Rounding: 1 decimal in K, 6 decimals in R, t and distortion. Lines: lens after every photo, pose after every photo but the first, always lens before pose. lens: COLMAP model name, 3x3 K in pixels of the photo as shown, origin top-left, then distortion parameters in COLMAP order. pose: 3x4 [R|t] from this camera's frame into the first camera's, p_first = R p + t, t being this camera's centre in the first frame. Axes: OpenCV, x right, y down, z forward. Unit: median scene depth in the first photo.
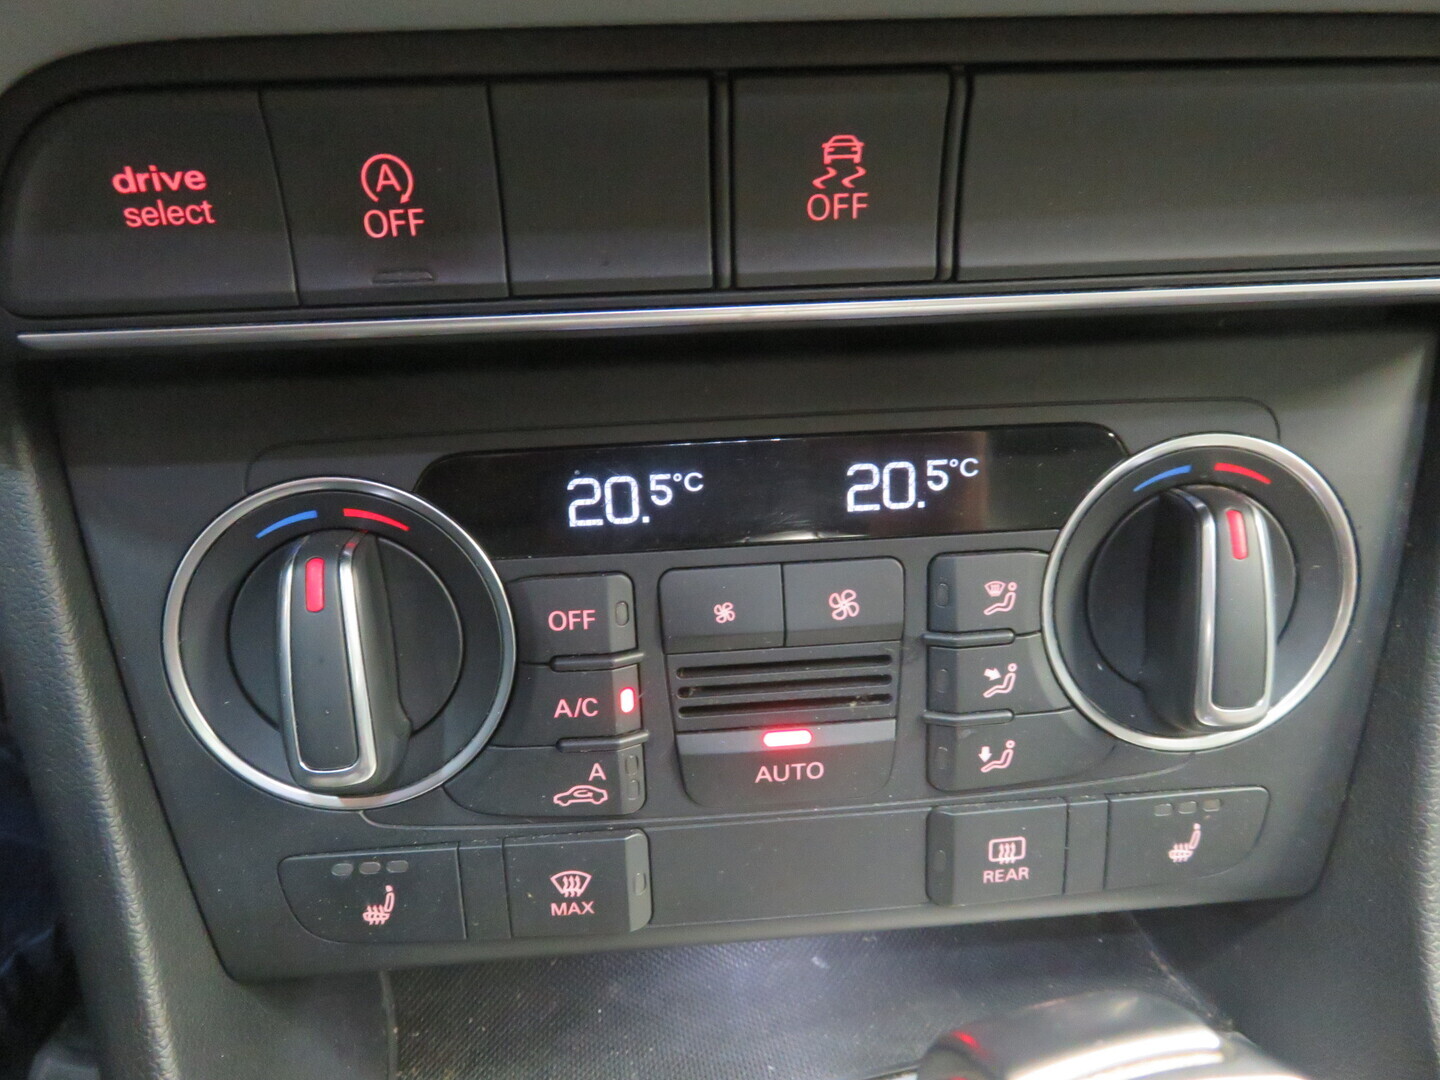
lens RADIAL K [[1064.2, 0, 720.0], [0, 1064.2, 540.0], [0, 0, 1]] dist [-0.004509, -0.002300]
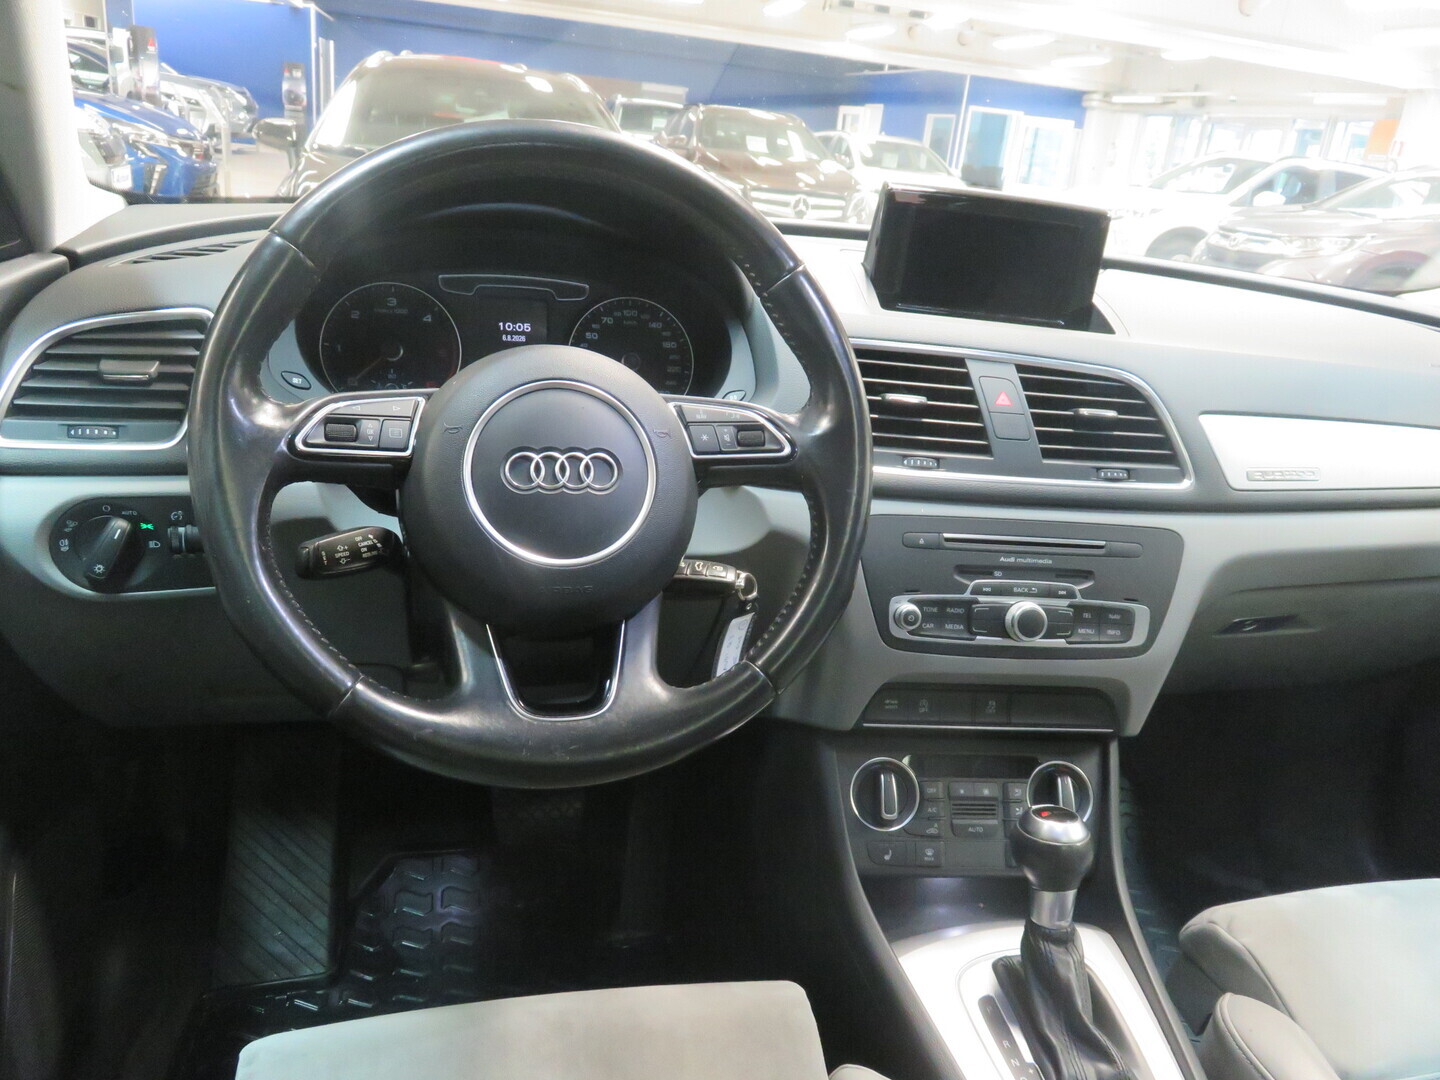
lens RADIAL K [[1100.8, 0, 720.0], [0, 1100.8, 540.0], [0, 0, 1]] dist [0.001667, -0.000451]
pose [[0.994837, 0.070976, 0.072540, -1.492437], [-0.035745, 0.914017, -0.404098, 1.056931], [-0.094984, 0.399419, 0.911835, -3.796962]]
